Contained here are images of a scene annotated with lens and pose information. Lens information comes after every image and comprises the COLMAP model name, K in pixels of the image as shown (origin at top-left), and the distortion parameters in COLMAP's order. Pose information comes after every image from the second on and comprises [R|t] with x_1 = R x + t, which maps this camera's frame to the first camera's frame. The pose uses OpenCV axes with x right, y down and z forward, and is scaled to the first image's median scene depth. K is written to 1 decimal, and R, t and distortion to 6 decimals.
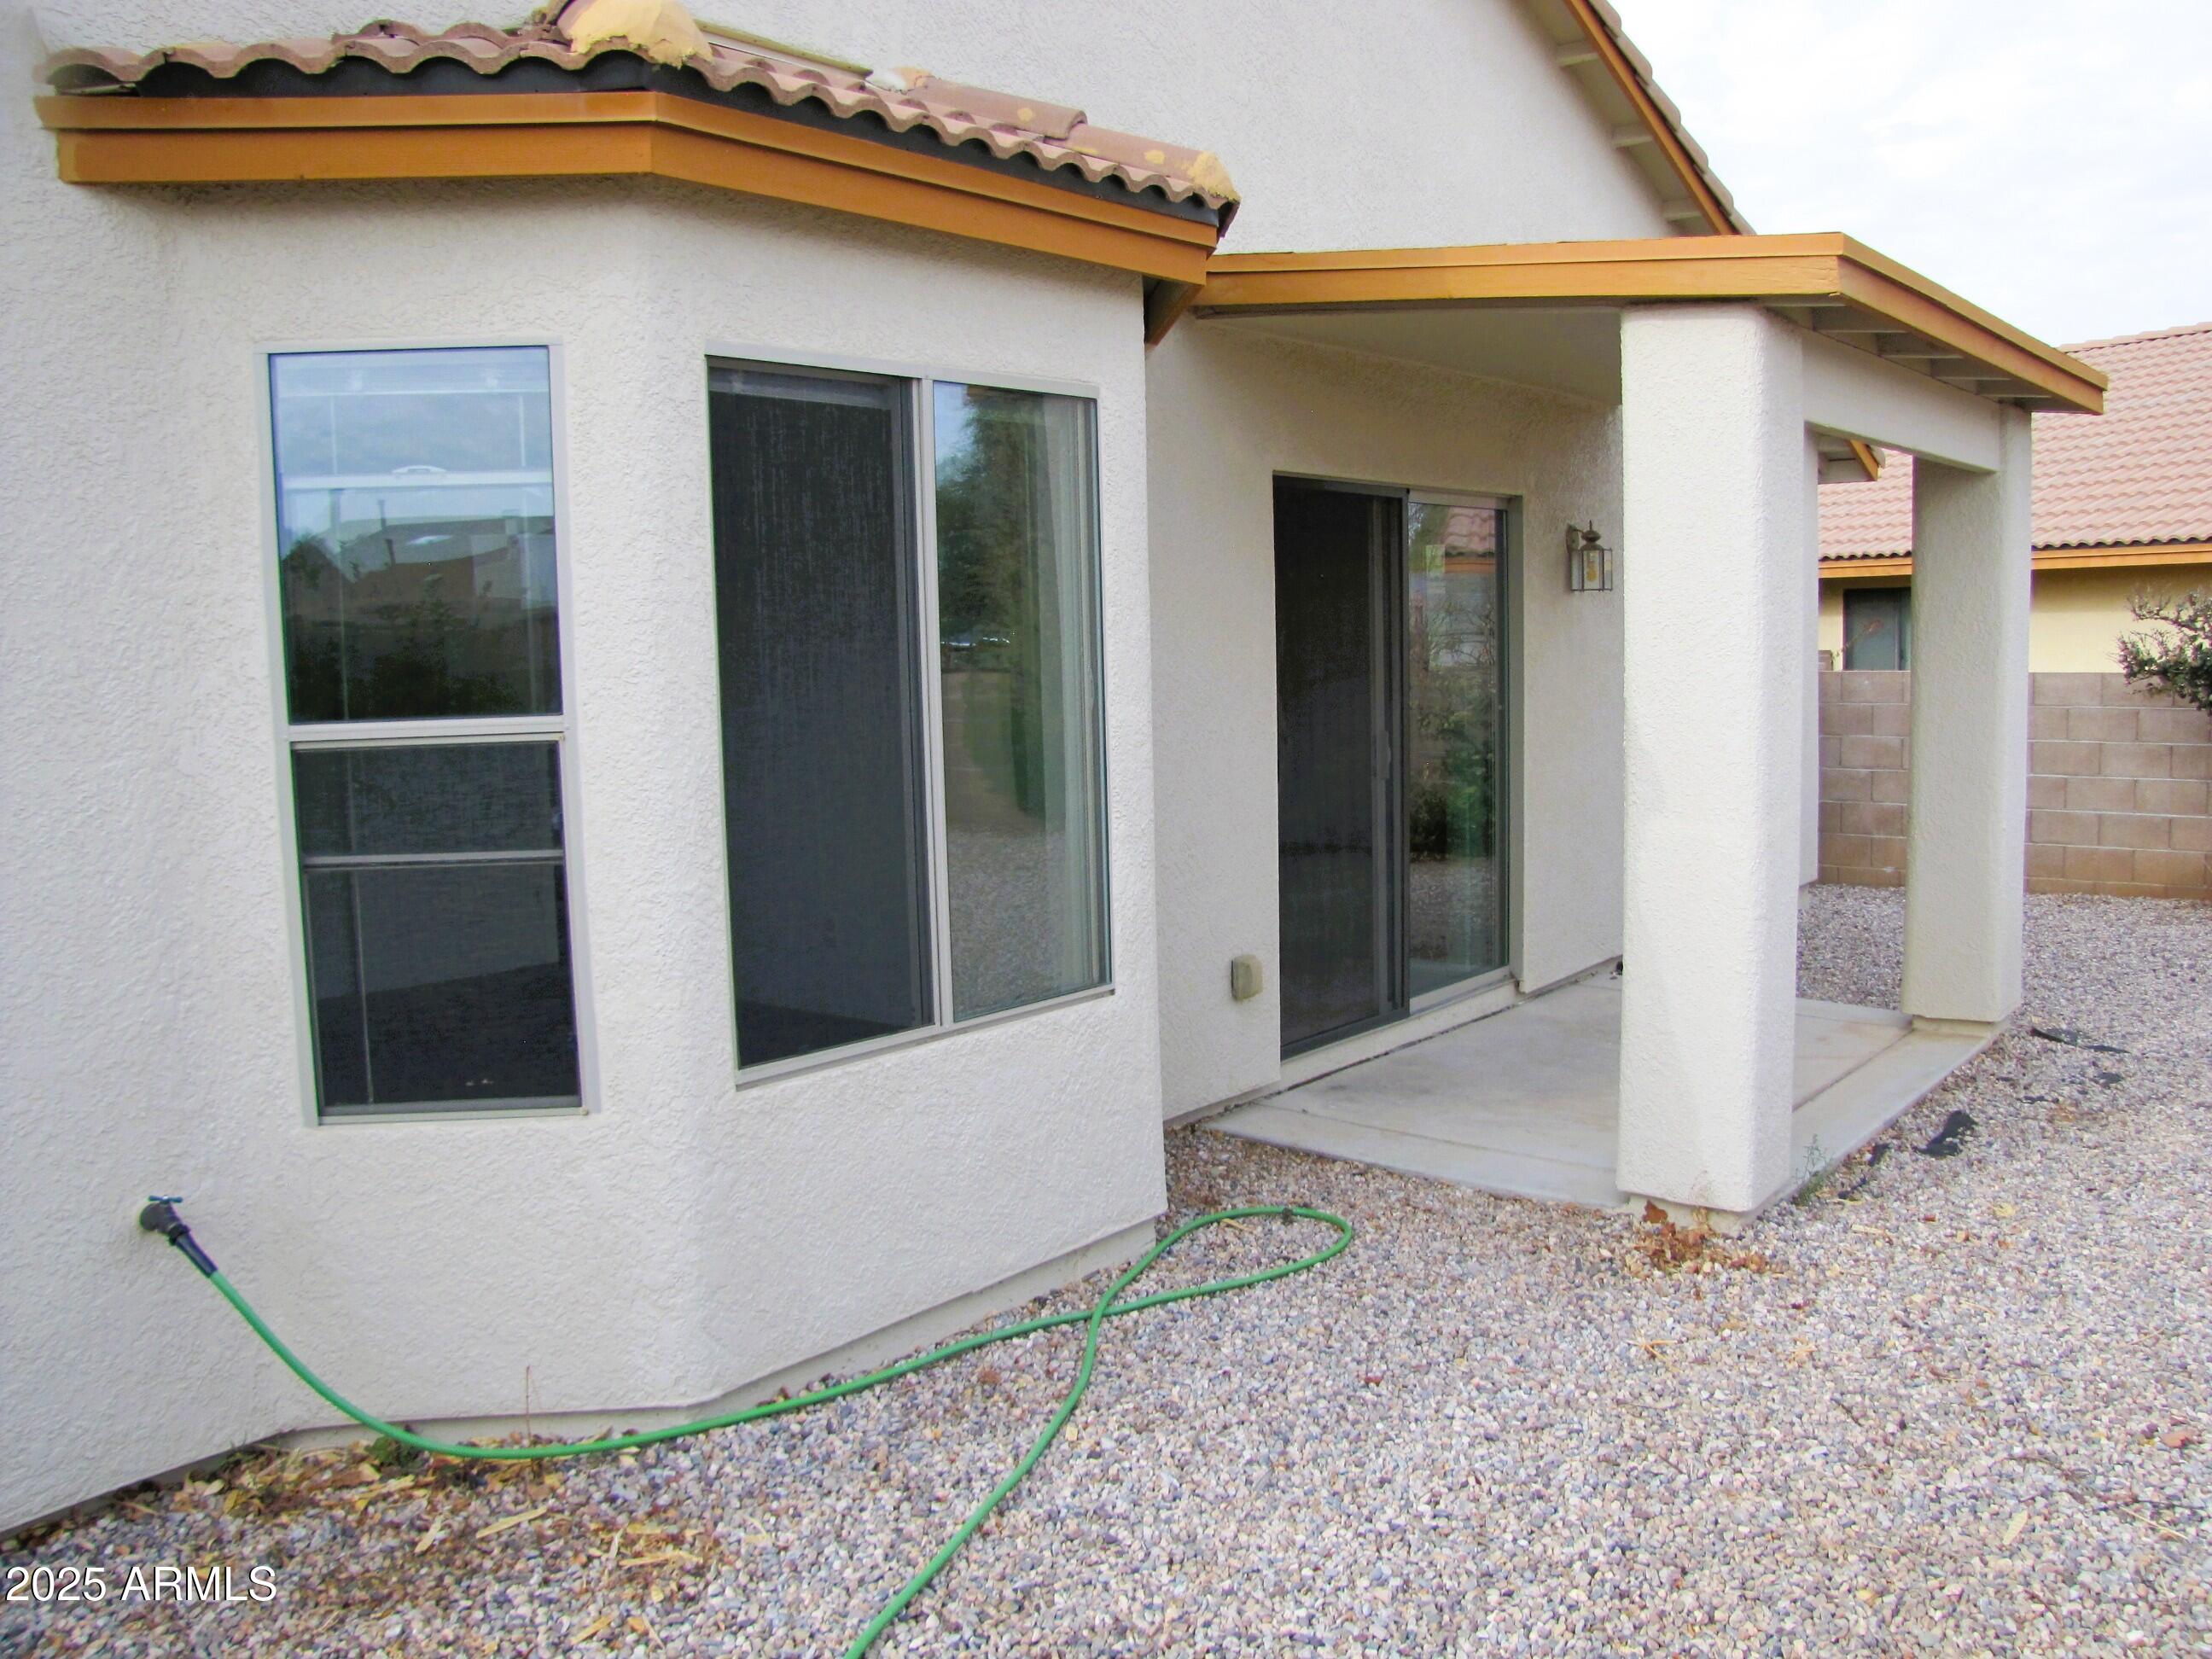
lens RADIAL K [[1907.4, 0, 1106.0], [0, 1907.4, 829.5], [0, 0, 1]] dist [-0.111318, 0.001758]
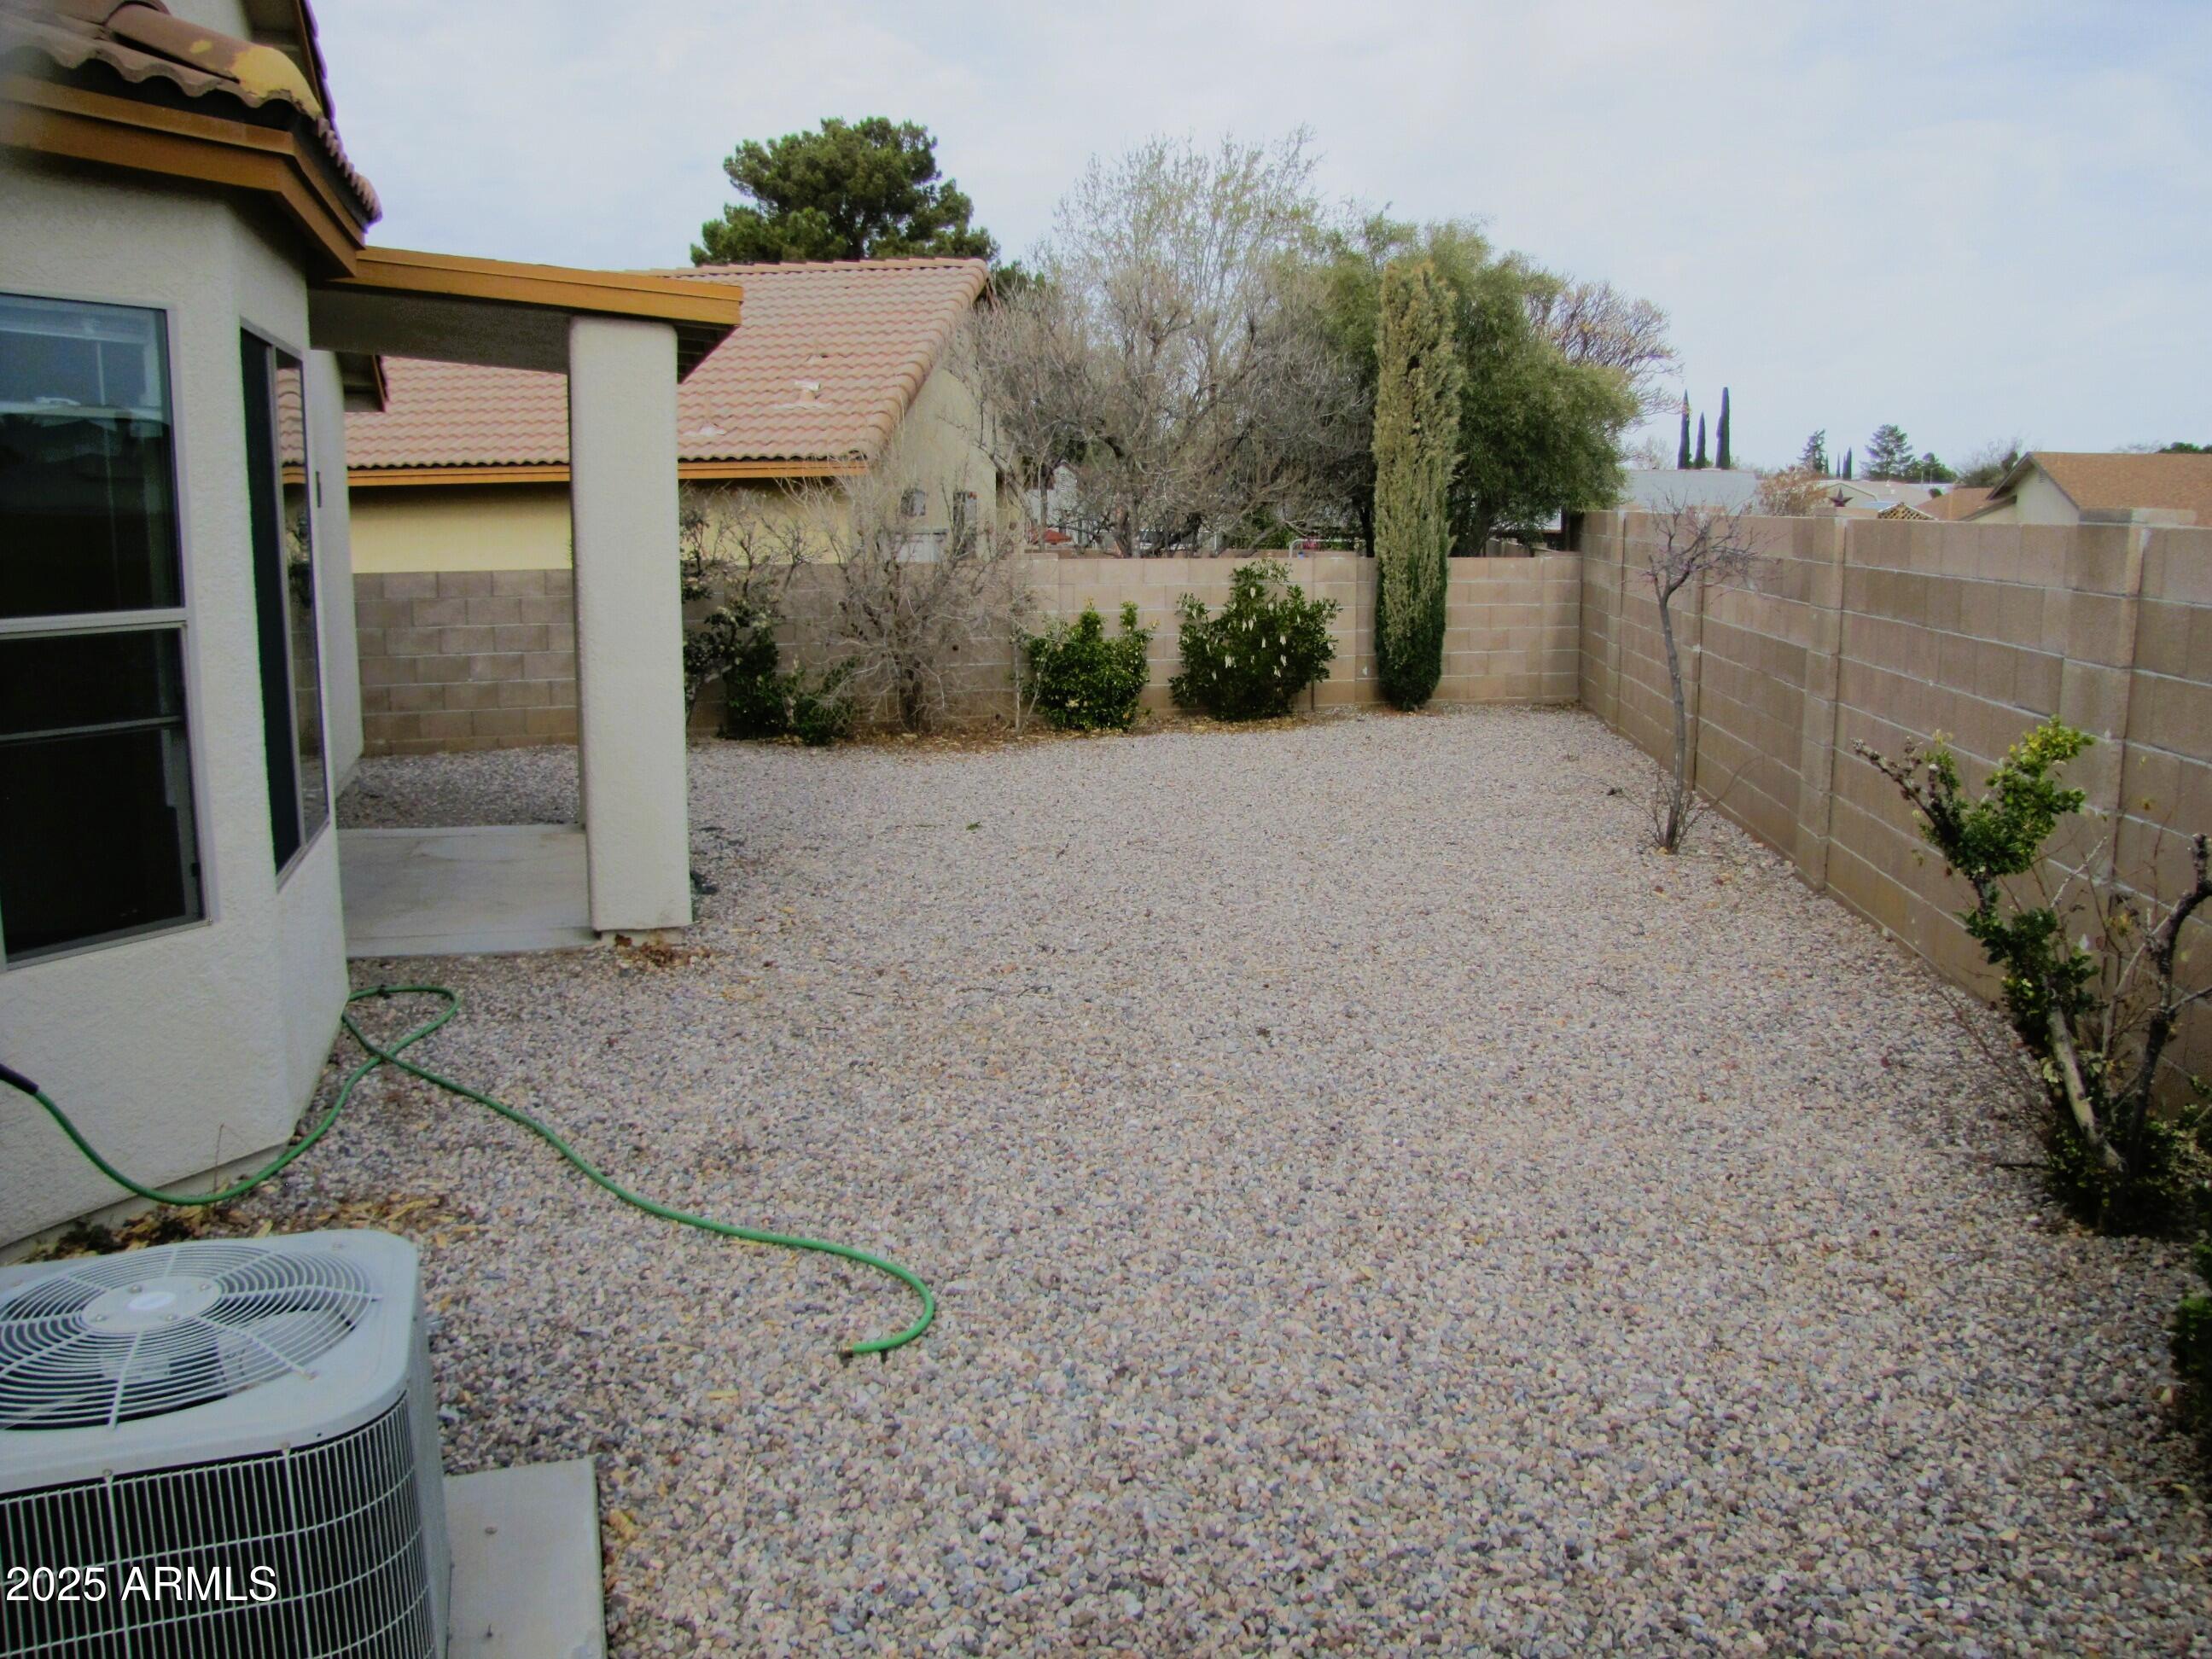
lens RADIAL K [[1907.4, 0, 1106.0], [0, 1907.4, 829.5], [0, 0, 1]] dist [-0.111318, 0.001758]
pose [[0.569151, -0.123171, 0.812955, -0.865715], [0.085833, 0.992214, 0.090239, 0.025282], [-0.817741, 0.018419, 0.575292, -0.190478]]
